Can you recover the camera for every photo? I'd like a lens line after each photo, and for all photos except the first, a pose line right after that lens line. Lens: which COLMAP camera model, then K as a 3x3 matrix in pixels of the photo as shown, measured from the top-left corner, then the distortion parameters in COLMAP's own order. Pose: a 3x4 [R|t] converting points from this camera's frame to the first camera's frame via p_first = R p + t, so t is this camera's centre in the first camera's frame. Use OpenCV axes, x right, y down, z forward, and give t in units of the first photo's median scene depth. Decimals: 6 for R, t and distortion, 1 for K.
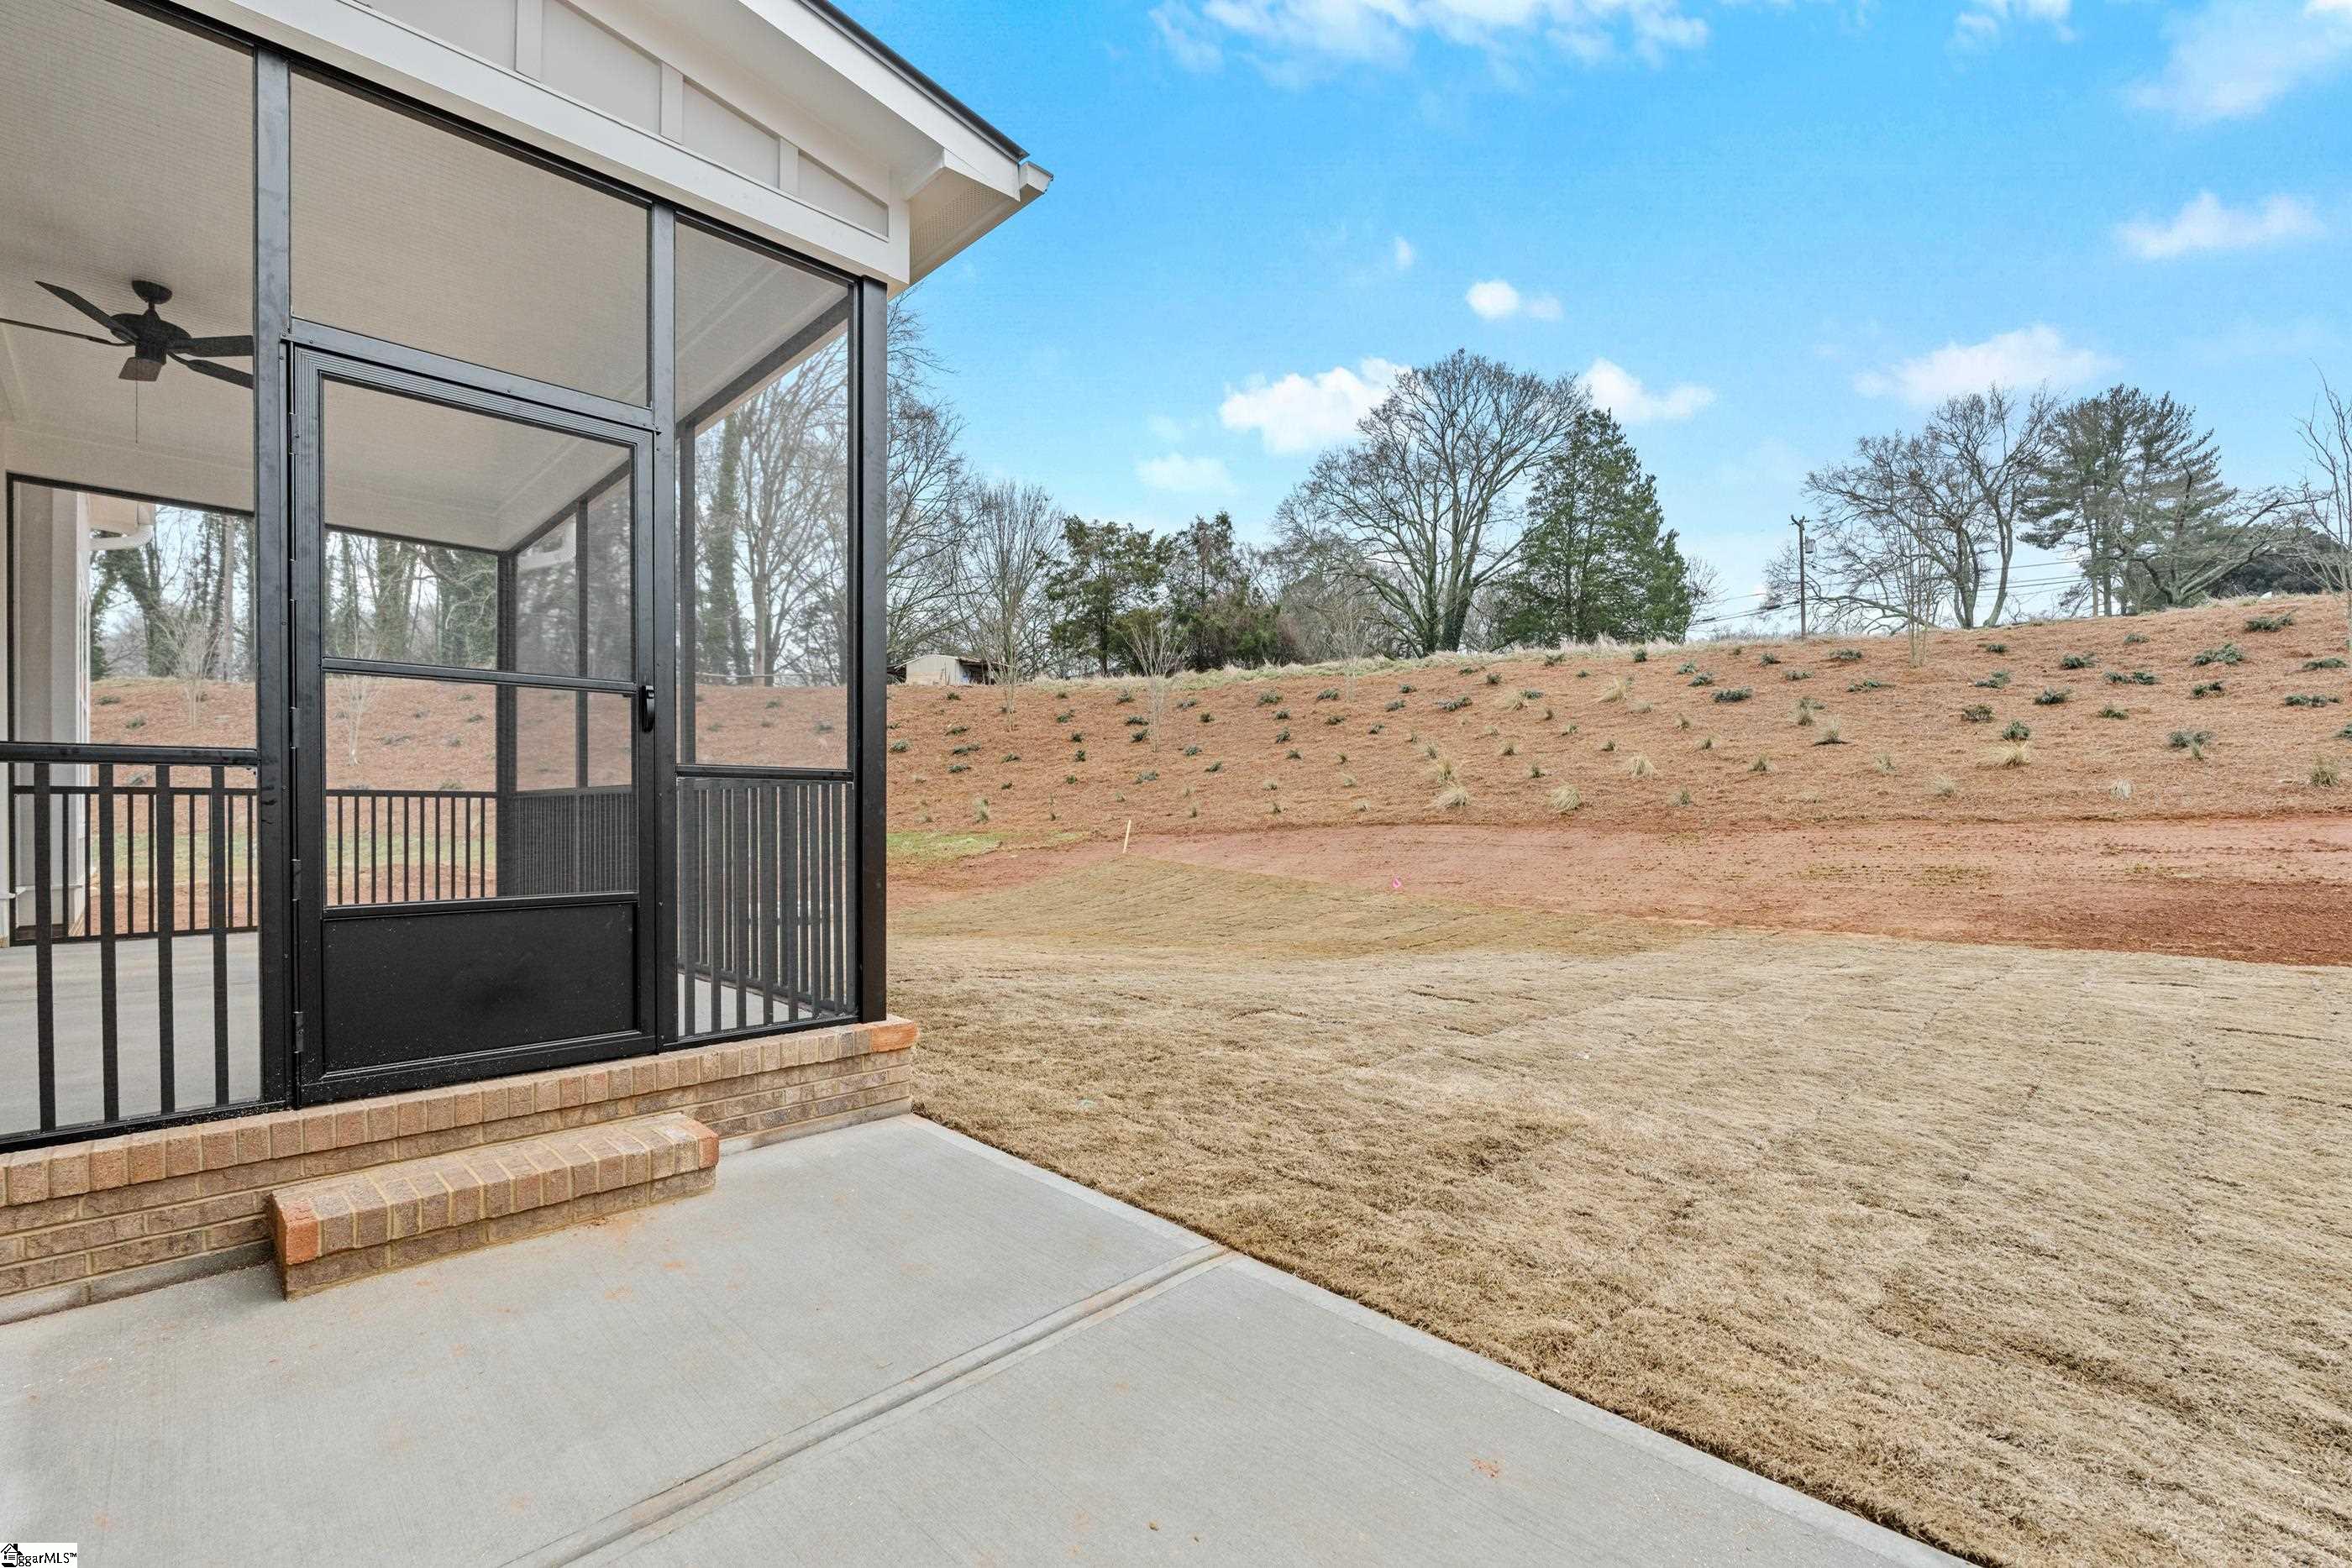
lens RADIAL K [[1031.6, 0, 1173.6], [0, 1031.6, 818.4], [0, 0, 1]] dist [-0.005450, -0.000036]
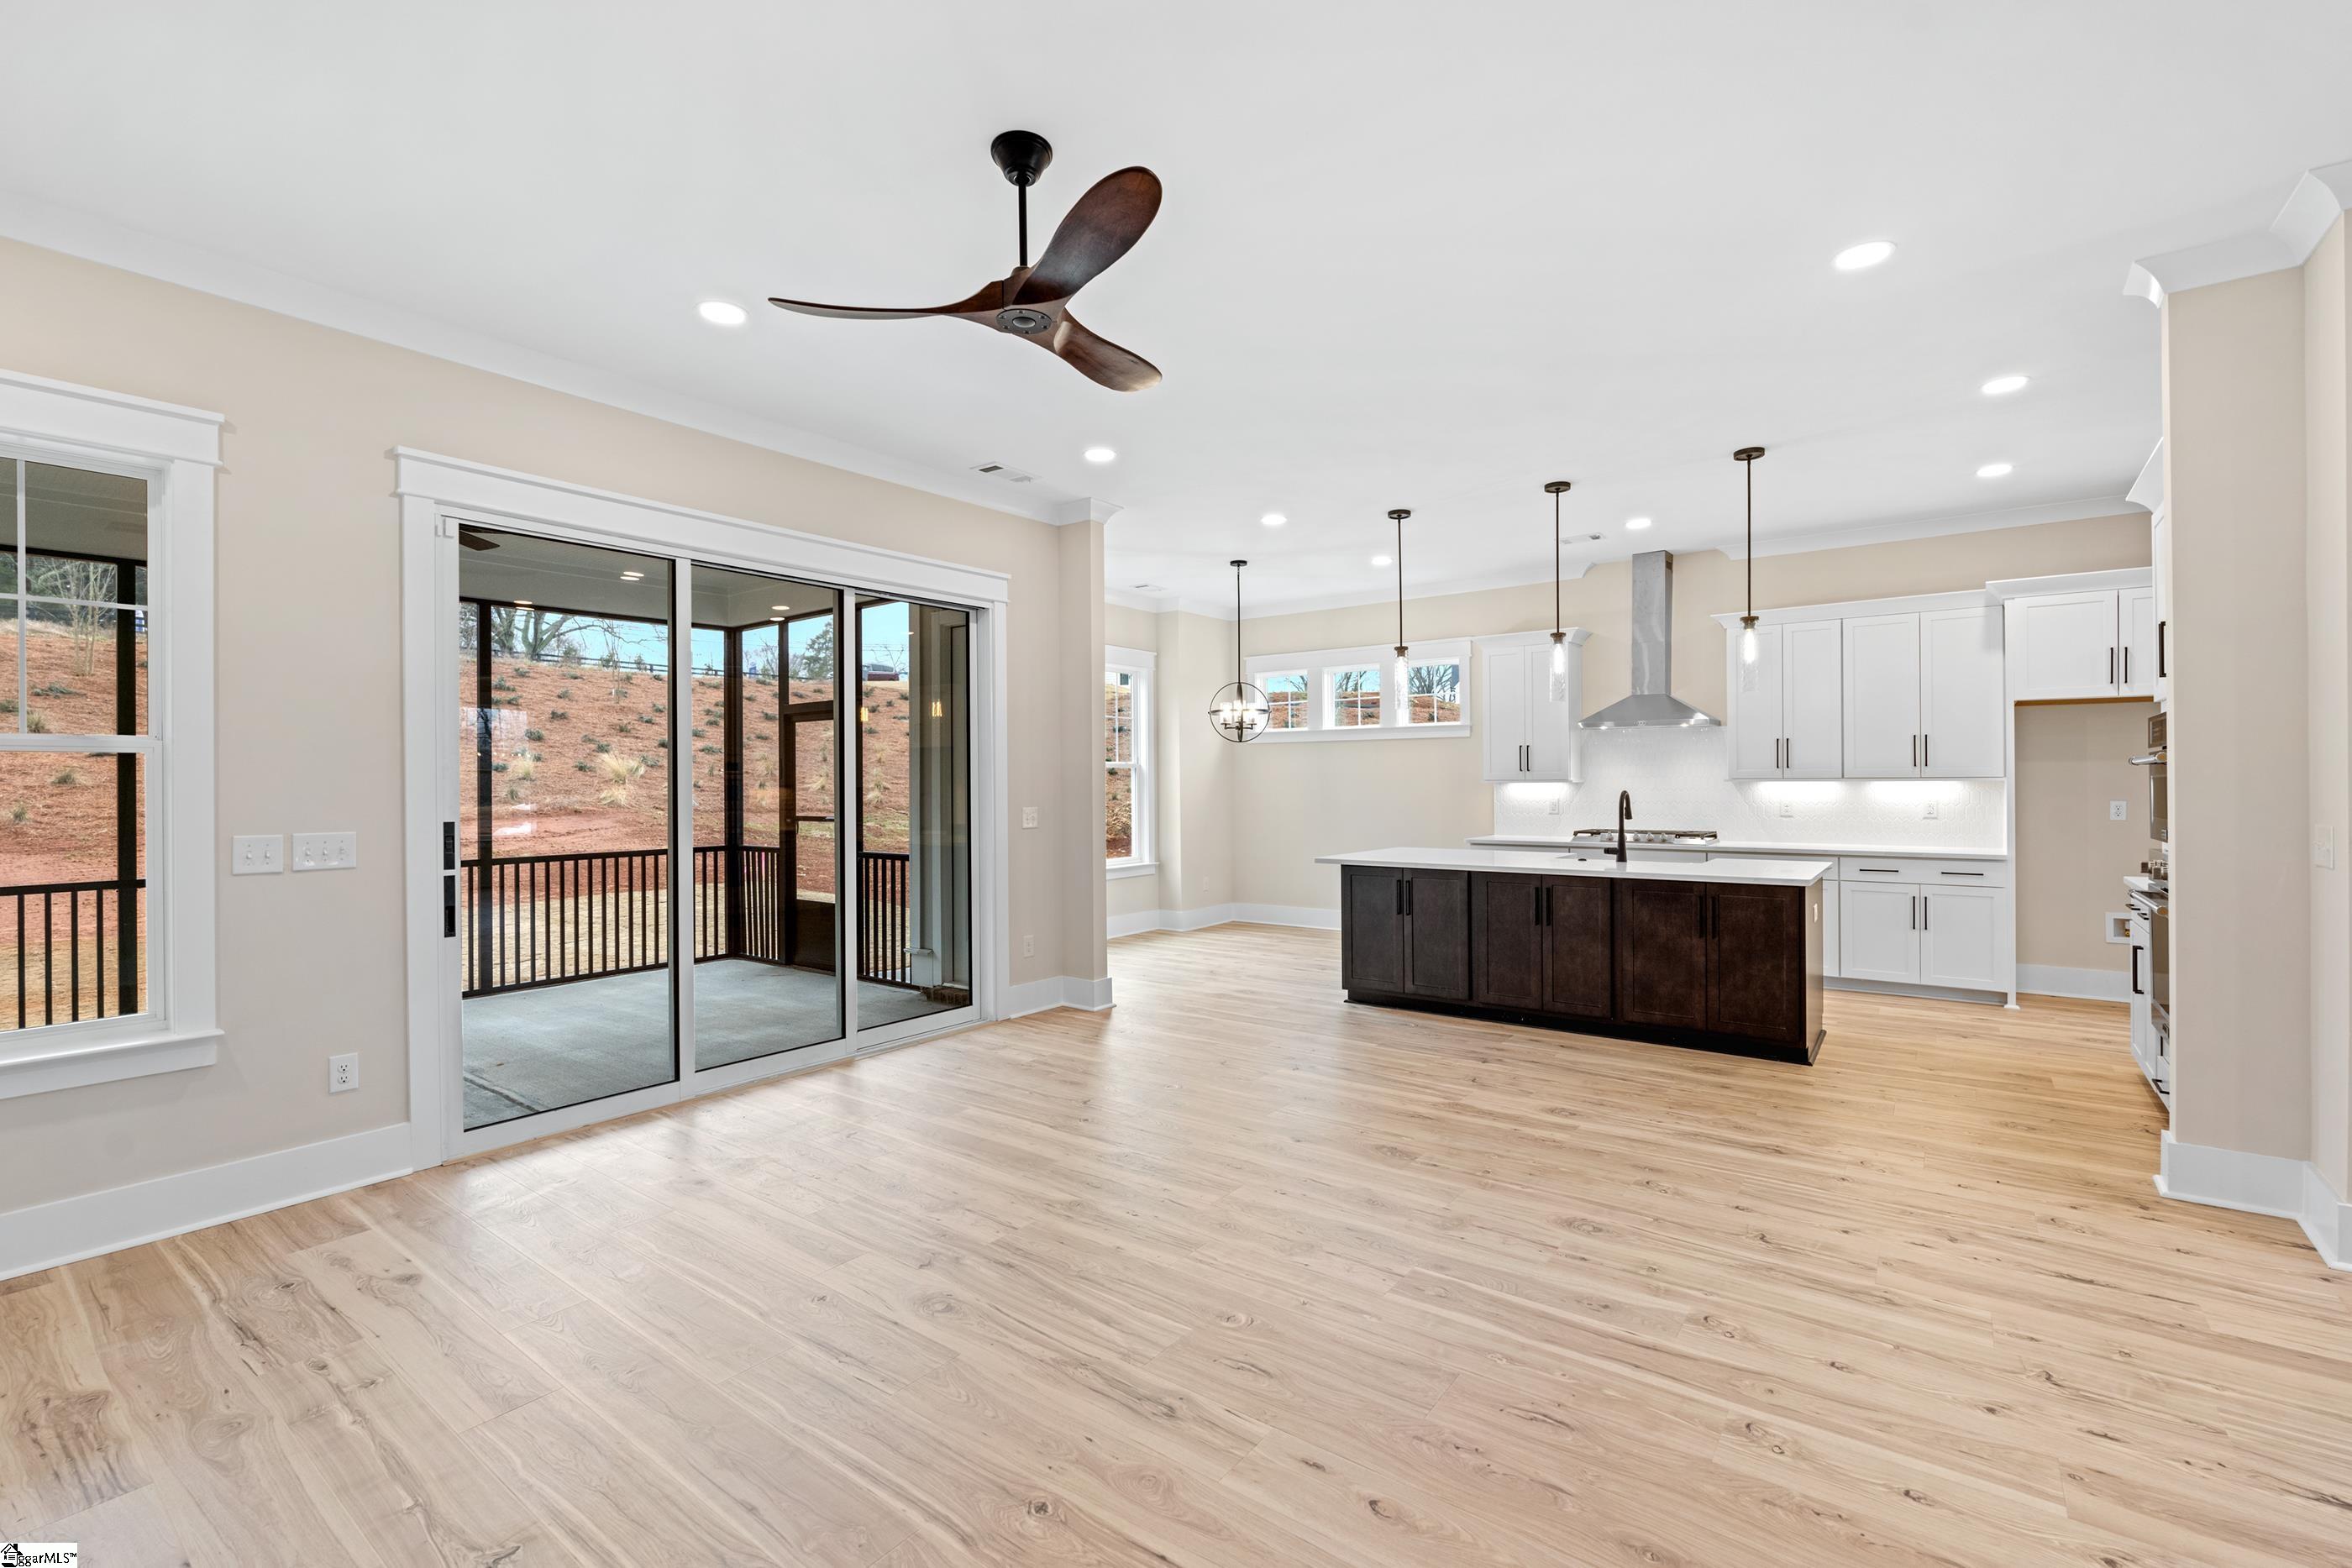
lens RADIAL K [[1020.5, 0, 1176.0], [0, 1020.5, 784.0], [0, 0, 1]] dist [-0.005581, -0.000241]
pose [[-0.136225, -0.002087, 0.990676, -0.211286], [0.012498, 0.999915, 0.003825, -0.014223], [-0.990599, 0.012903, -0.136188, 0.028814]]
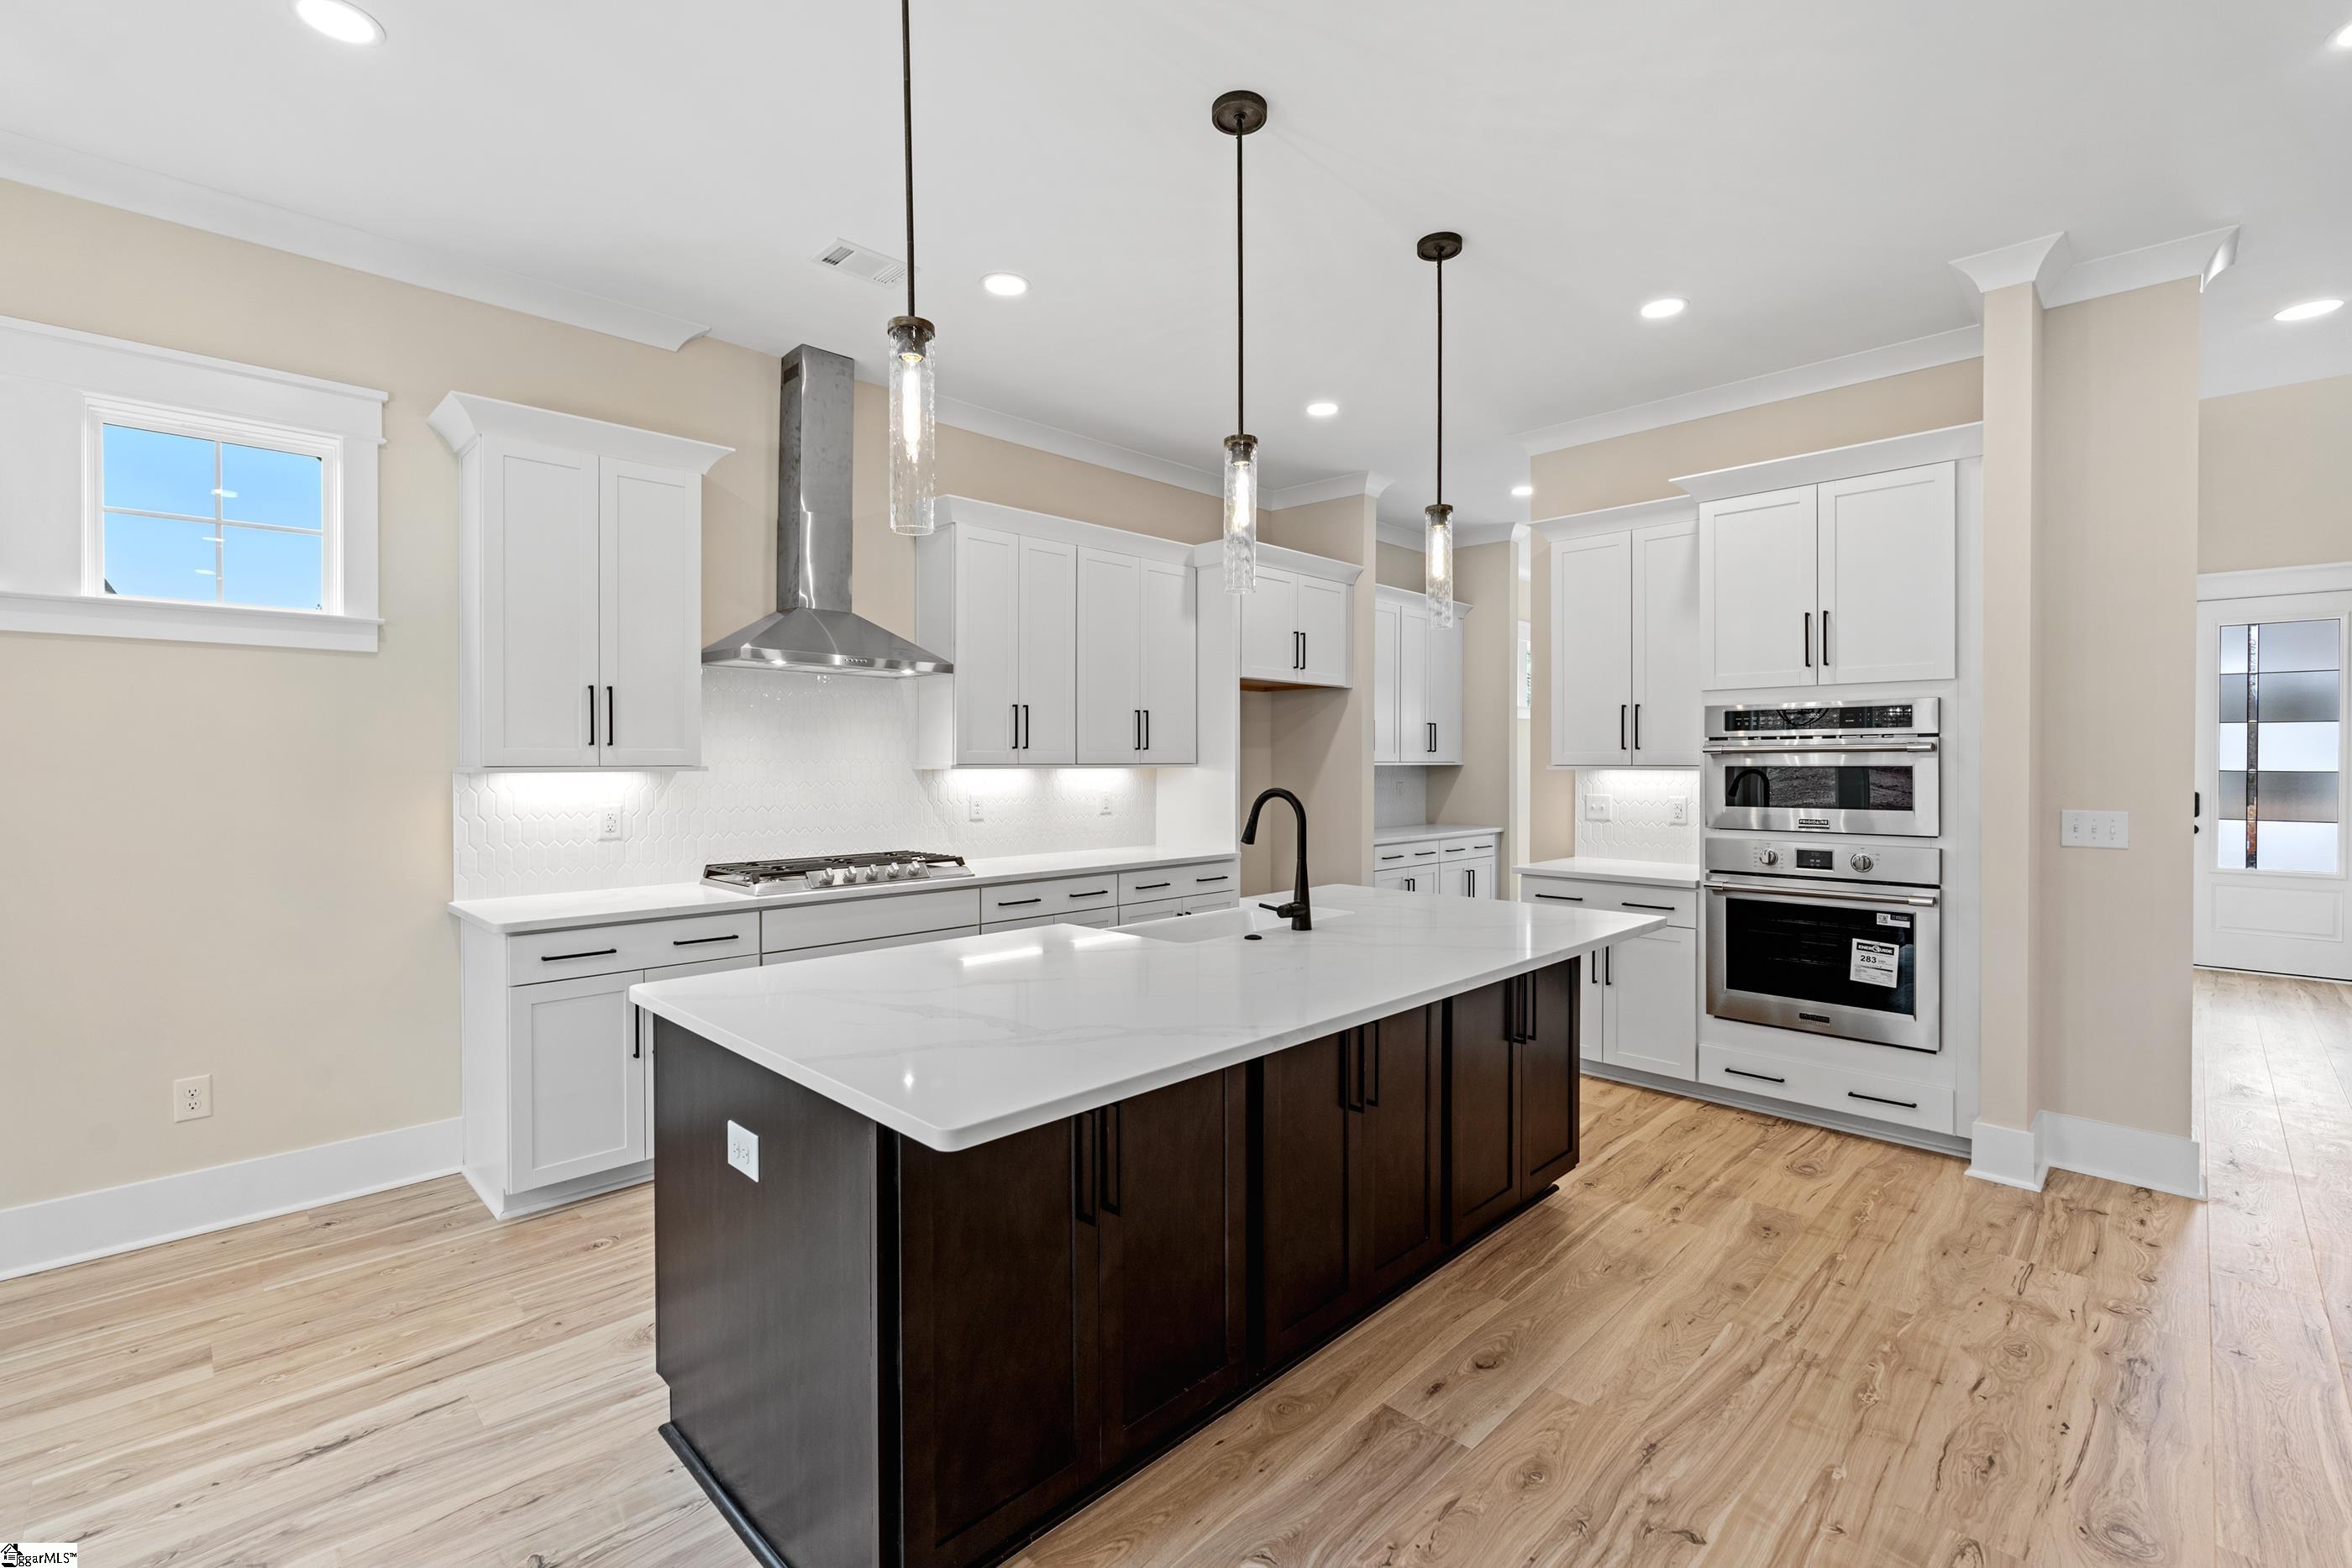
lens RADIAL K [[1027.0, 0, 1170.4], [0, 1027.0, 770.8], [0, 0, 1]] dist [-0.000448, 0.000091]
pose [[-0.999996, -0.002401, -0.001521, -0.097267], [-0.002425, 0.999875, 0.015599, -0.014365], [0.001483, 0.015602, -0.999877, 0.022167]]
